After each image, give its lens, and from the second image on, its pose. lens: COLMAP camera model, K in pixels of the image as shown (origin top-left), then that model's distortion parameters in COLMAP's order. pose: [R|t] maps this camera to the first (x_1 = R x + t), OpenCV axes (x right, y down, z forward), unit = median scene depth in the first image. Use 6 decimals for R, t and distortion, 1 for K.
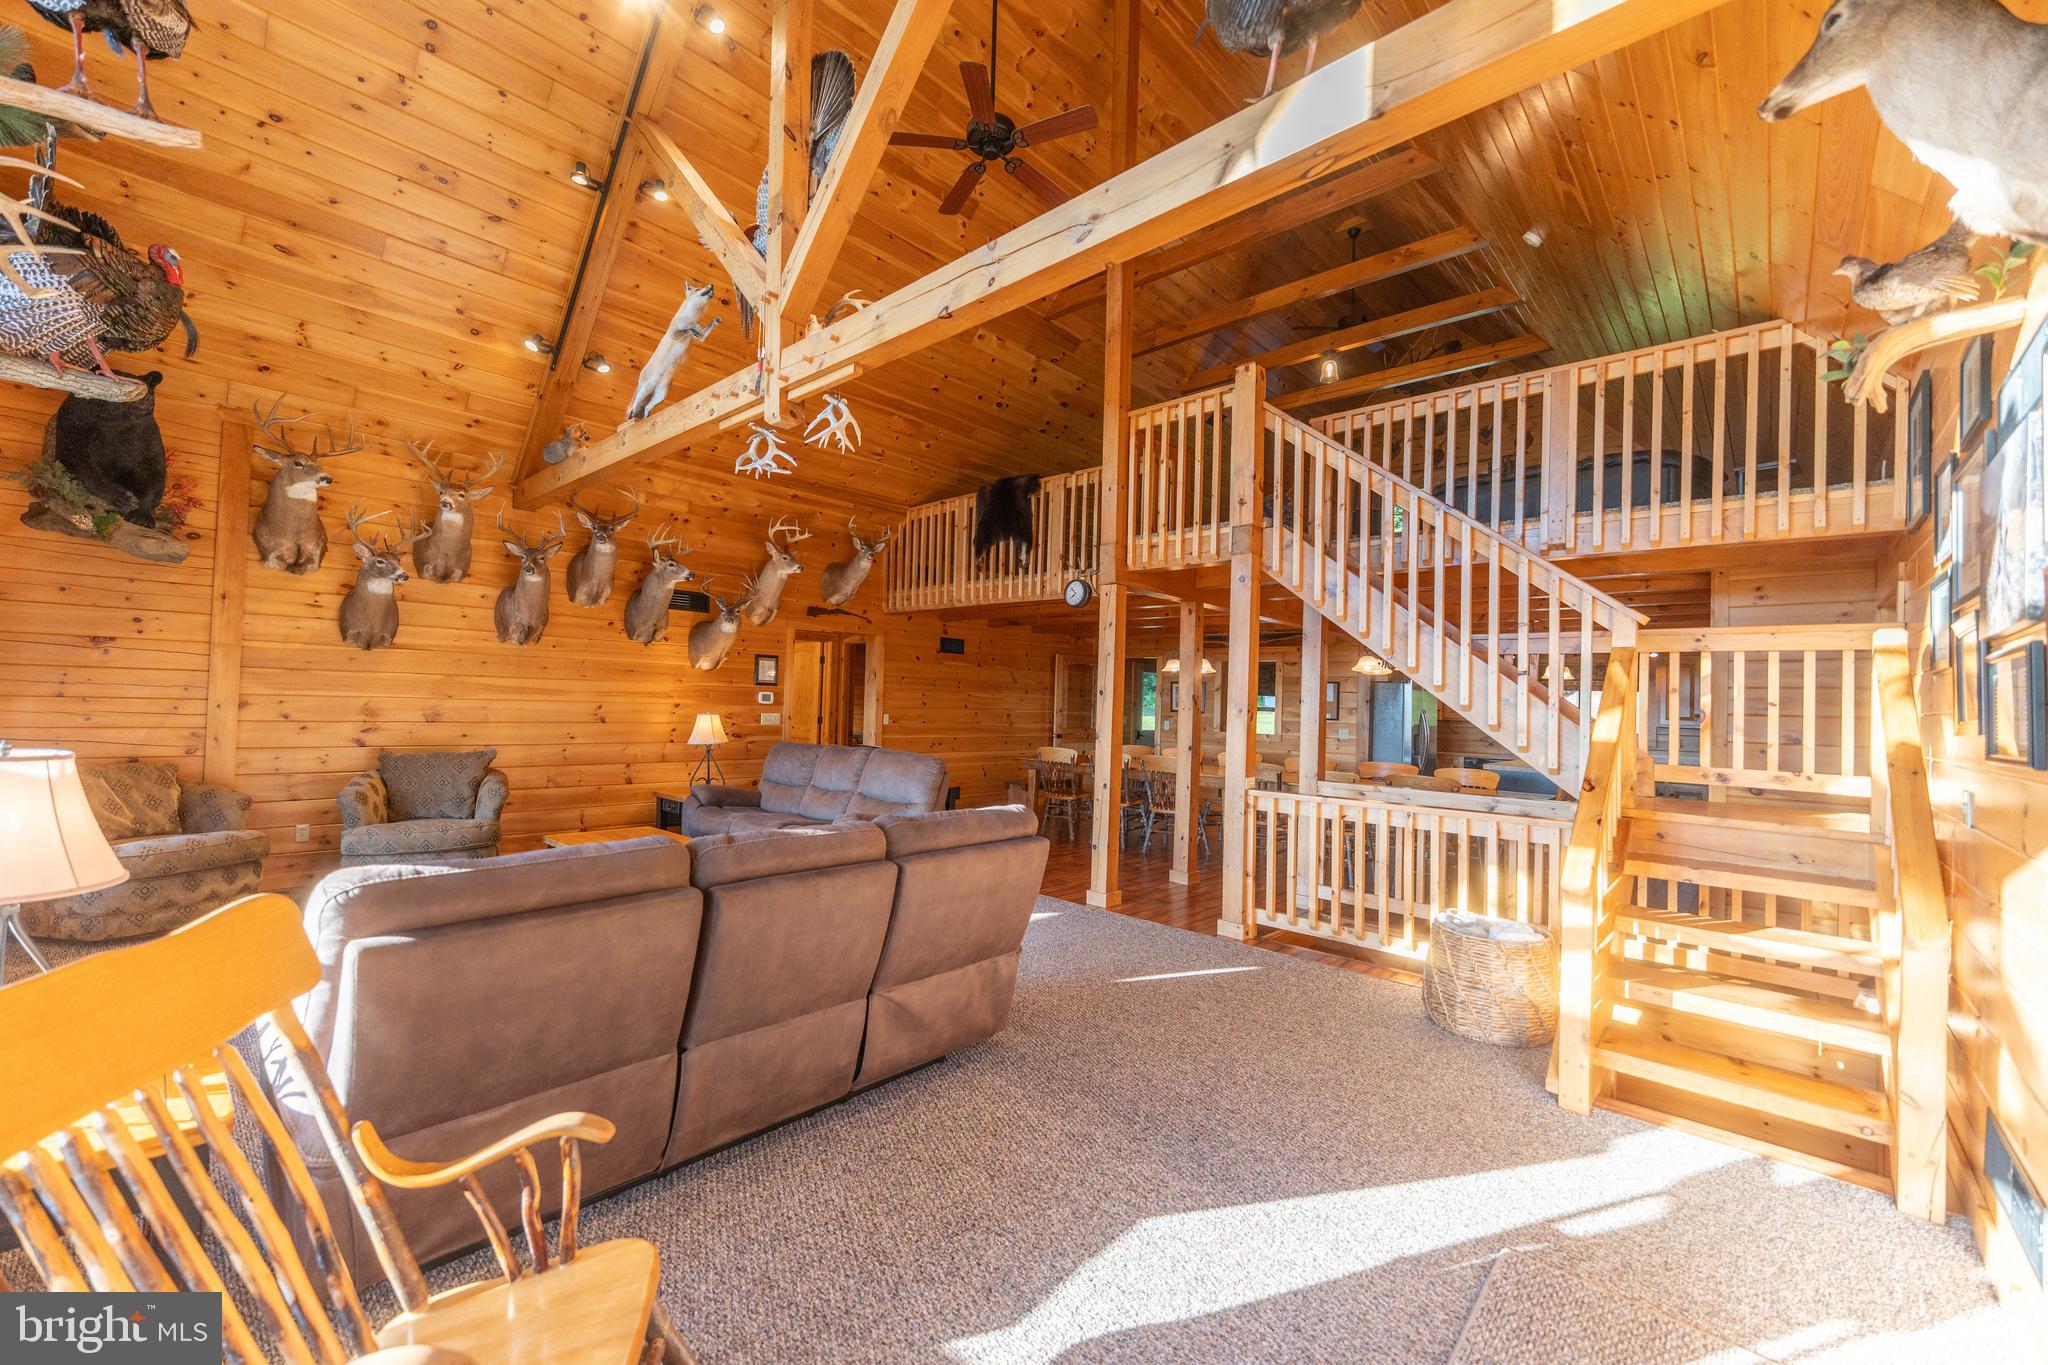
lens RADIAL K [[812.6, 0, 1013.1], [0, 812.6, 683.6], [0, 0, 1]] dist [-0.002430, -0.000278]
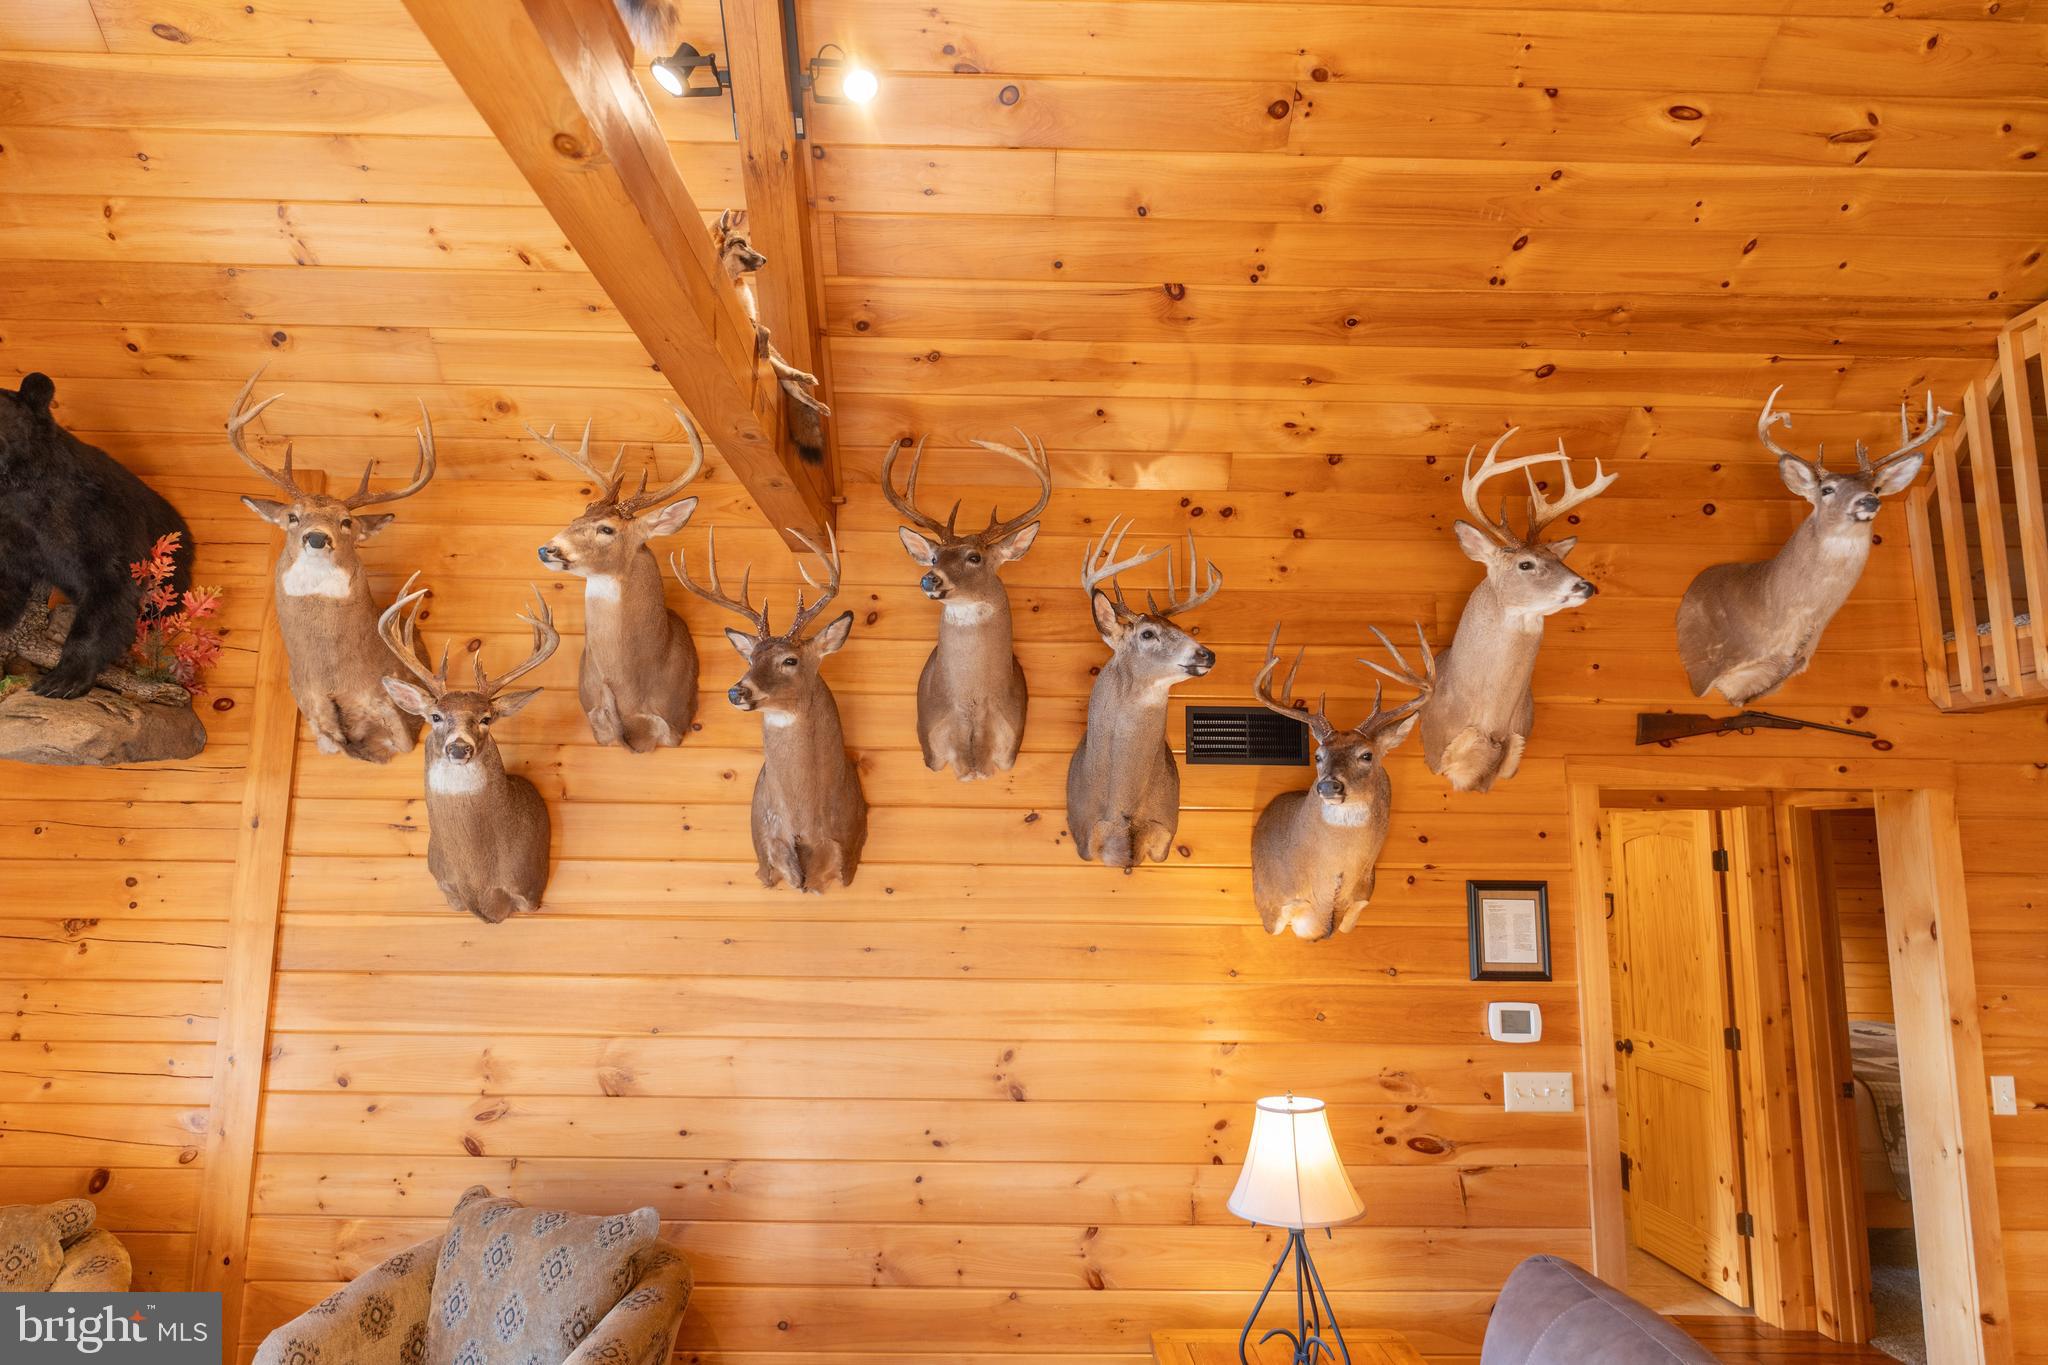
lens RADIAL K [[1137.8, 0, 1014.3], [0, 1137.8, 686.3], [0, 0, 1]] dist [-0.000626, -0.000319]
pose [[0.695052, -0.119219, -0.709006, -0.121581], [0.025001, 0.989567, -0.141887, -0.055815], [0.718525, 0.080893, 0.690781, 0.590030]]
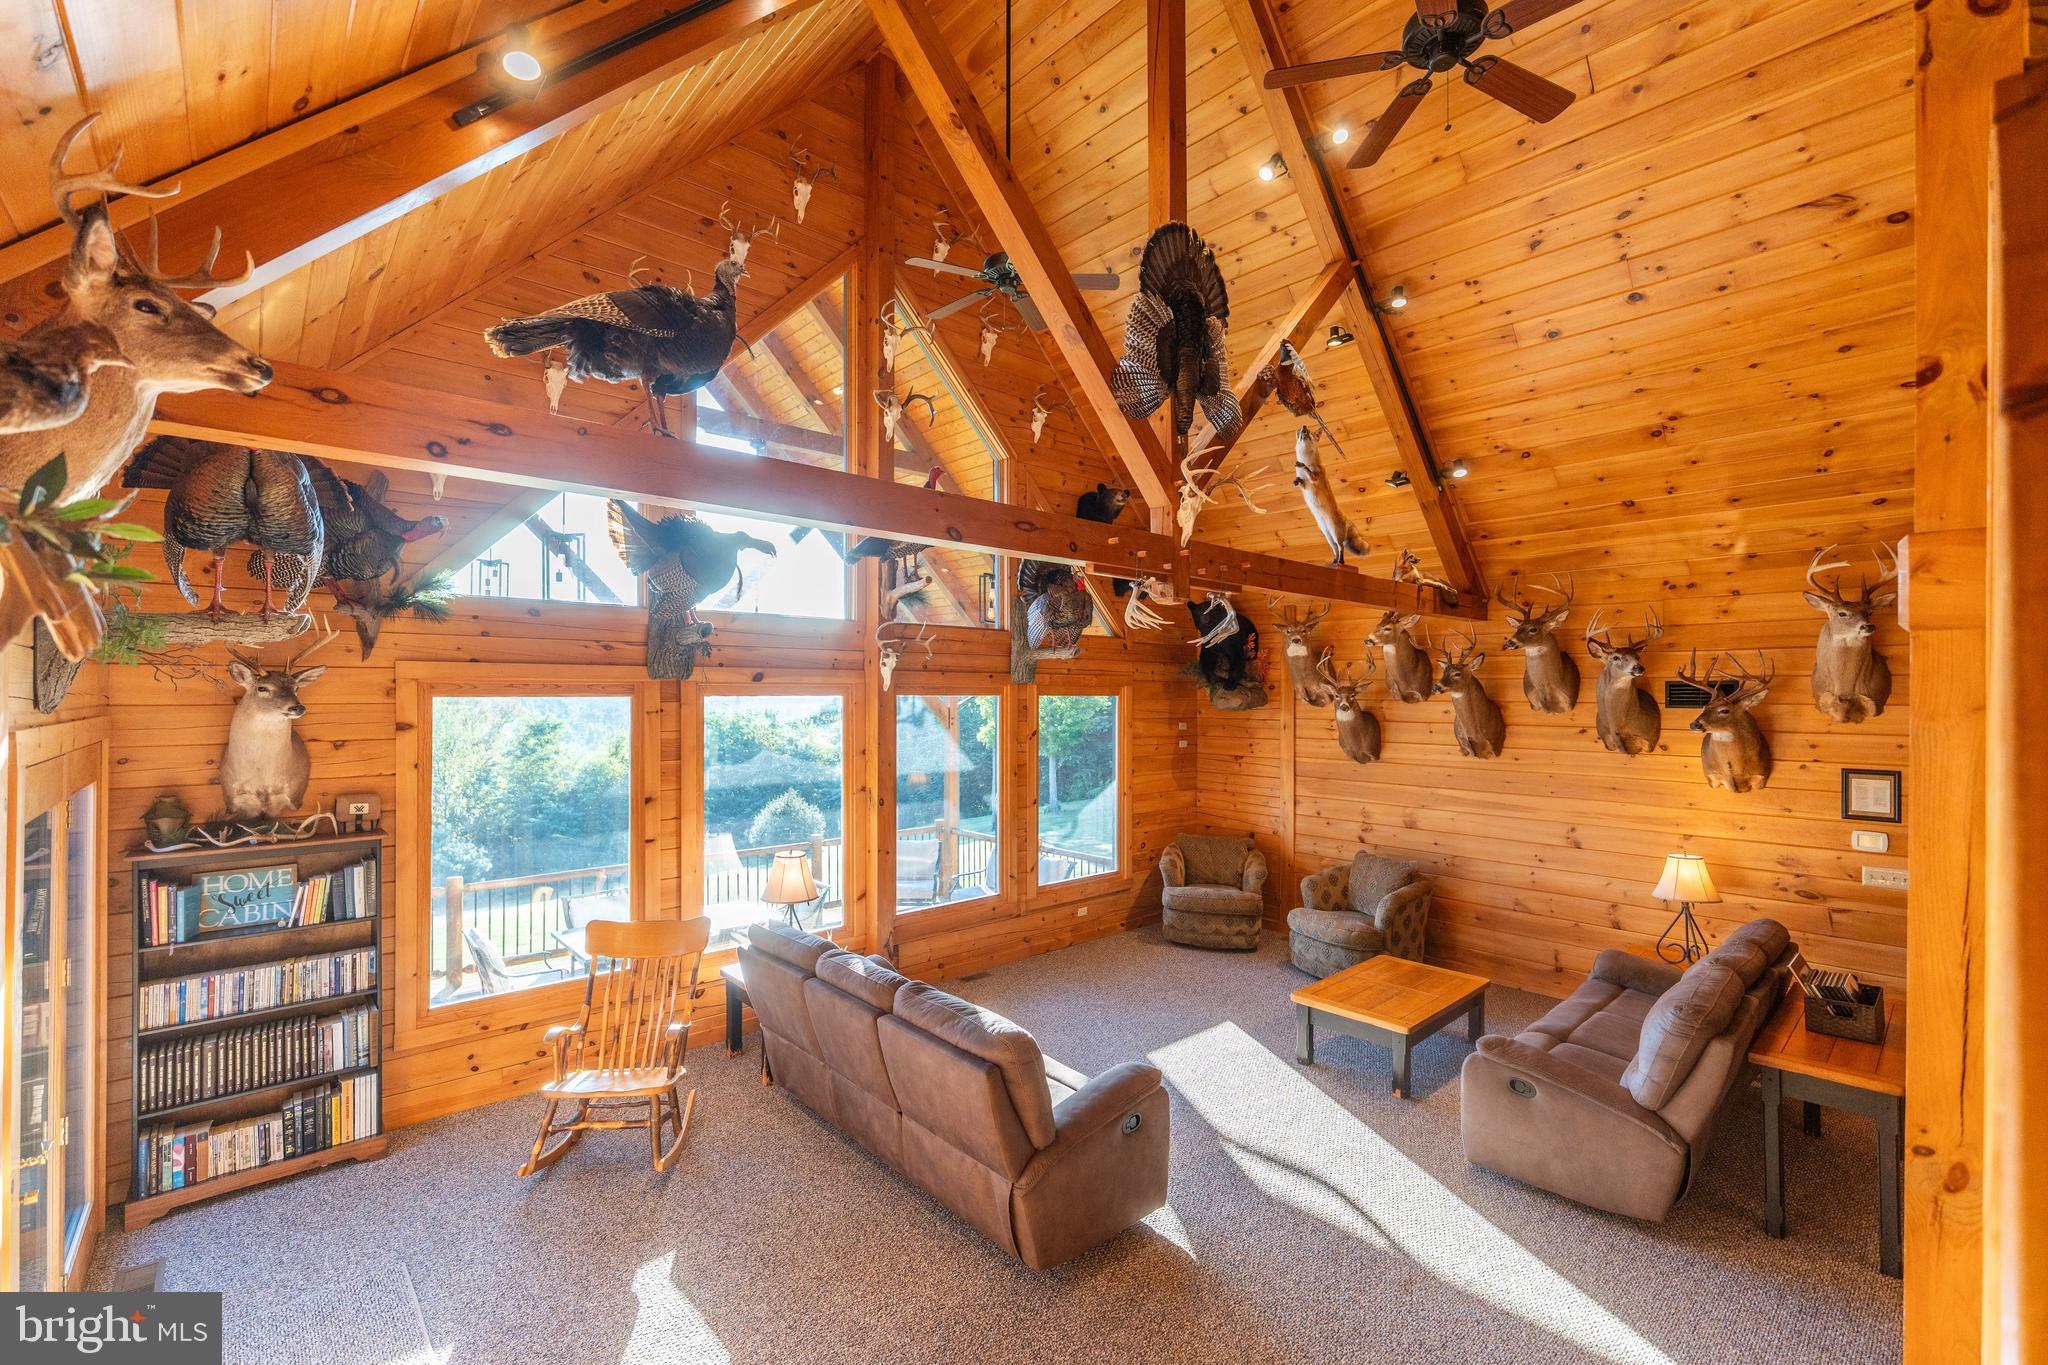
lens RADIAL K [[868.4, 0, 1007.6], [0, 868.4, 679.6], [0, 0, 1]] dist [-0.001207, 0.000025]
pose [[-0.097312, -0.048406, -0.994076, 0.429901], [0.013016, 0.998669, -0.049904, -0.083796], [0.995169, -0.017795, -0.096552, 0.456294]]
